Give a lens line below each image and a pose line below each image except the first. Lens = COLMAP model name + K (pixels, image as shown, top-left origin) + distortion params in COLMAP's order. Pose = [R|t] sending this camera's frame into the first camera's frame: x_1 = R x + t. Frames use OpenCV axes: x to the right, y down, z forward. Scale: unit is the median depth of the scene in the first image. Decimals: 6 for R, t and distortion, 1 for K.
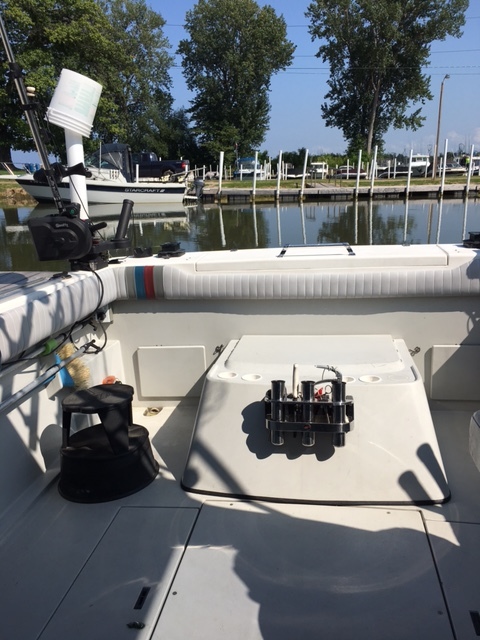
lens RADIAL K [[521.2, 0, 238.6], [0, 521.2, 336.8], [0, 0, 1]] dist [0.046531, -0.089462]
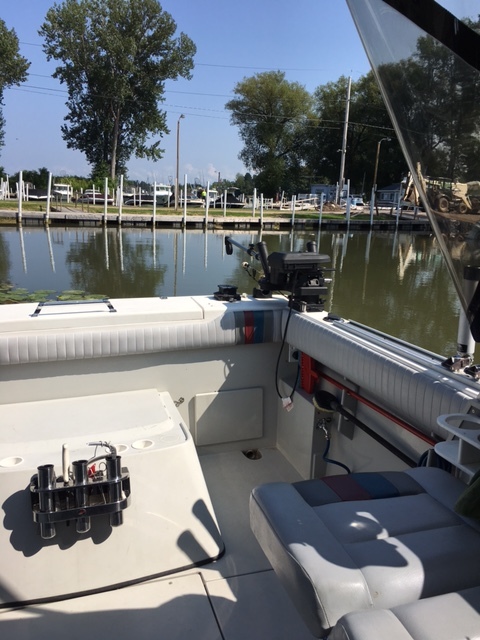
lens RADIAL K [[521.2, 0, 238.6], [0, 521.2, 336.8], [0, 0, 1]] dist [0.046531, -0.089462]
pose [[0.895107, -0.055365, 0.442400, -0.000407], [0.073873, 0.996962, -0.024701, -0.002564], [-0.439689, 0.054792, 0.896477, 0.000488]]
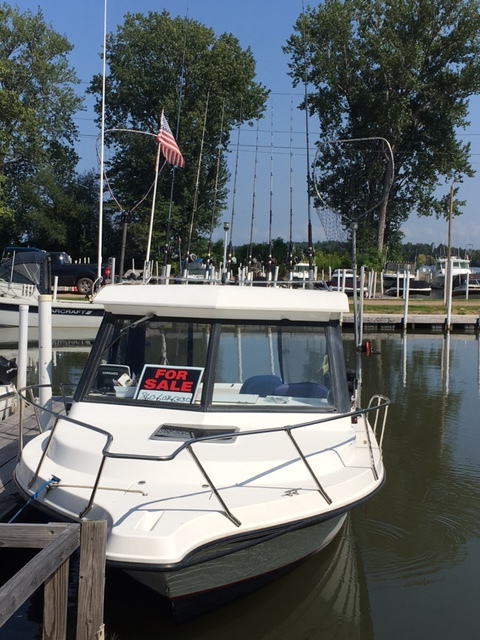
lens RADIAL K [[963.2, 0, 240.0], [0, 963.2, 320.0], [0, 0, 1]] dist [0.011321, 0.026233]
pose [[0.996657, 0.034659, 0.073982, -0.008428], [-0.015907, 0.970546, -0.240392, 0.021651], [-0.080135, 0.238411, 0.967852, -0.120952]]
